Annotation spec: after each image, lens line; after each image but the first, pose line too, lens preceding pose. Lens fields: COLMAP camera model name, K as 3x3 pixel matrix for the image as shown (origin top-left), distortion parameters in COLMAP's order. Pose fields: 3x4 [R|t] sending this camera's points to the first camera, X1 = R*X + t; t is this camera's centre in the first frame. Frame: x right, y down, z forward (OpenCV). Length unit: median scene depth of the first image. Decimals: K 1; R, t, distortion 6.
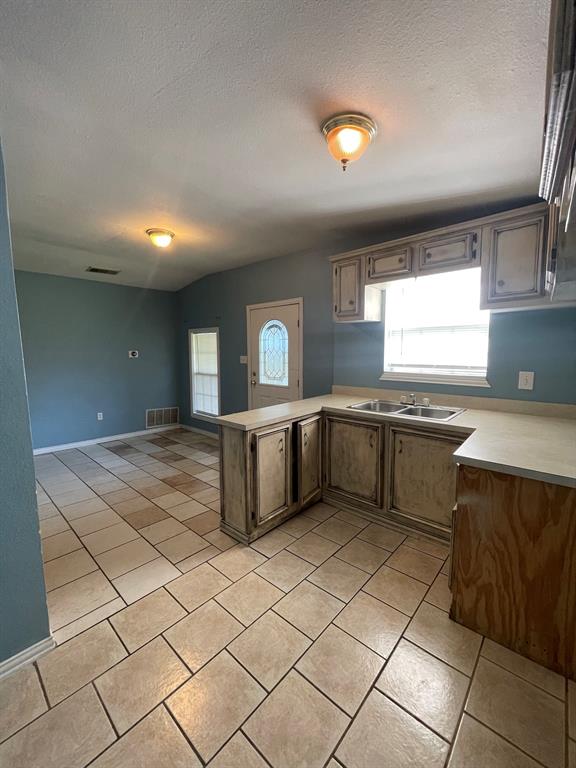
lens RADIAL K [[308.1, 0, 288.8], [0, 308.1, 381.2], [0, 0, 1]] dist [-0.011789, 0.003813]
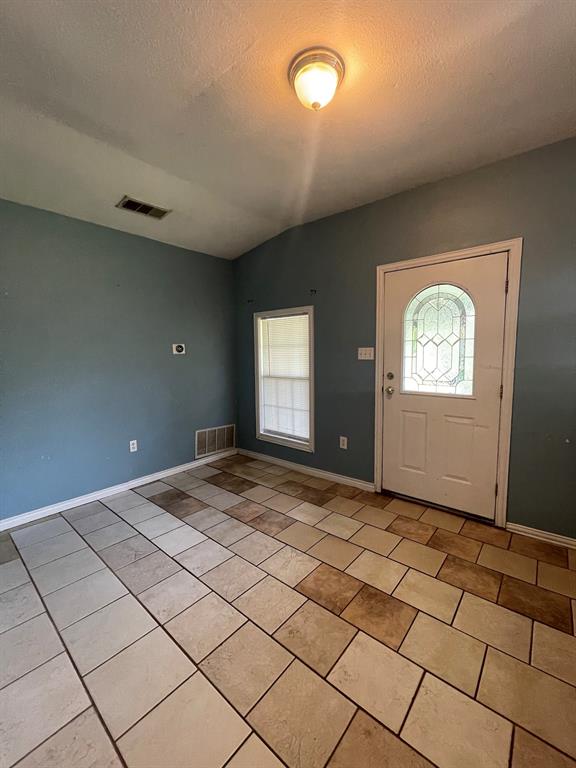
lens RADIAL K [[308.1, 0, 288.8], [0, 308.1, 381.2], [0, 0, 1]] dist [-0.011789, 0.003813]
pose [[0.999463, -0.017951, 0.027398, -0.304675], [0.018012, 0.999836, -0.001982, -0.013920], [-0.027358, 0.002475, 0.999623, 0.348100]]
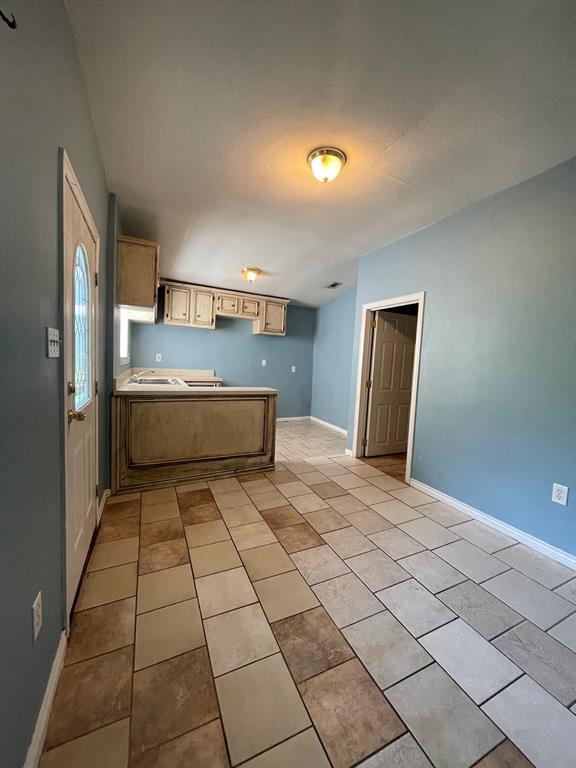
lens RADIAL K [[308.1, 0, 288.8], [0, 308.1, 381.2], [0, 0, 1]] dist [-0.011789, 0.003813]
pose [[-0.916325, -0.063955, 0.395296, -0.402272], [-0.000628, 0.987392, 0.158295, -0.073155], [-0.400435, 0.144801, -0.904812, 1.082796]]
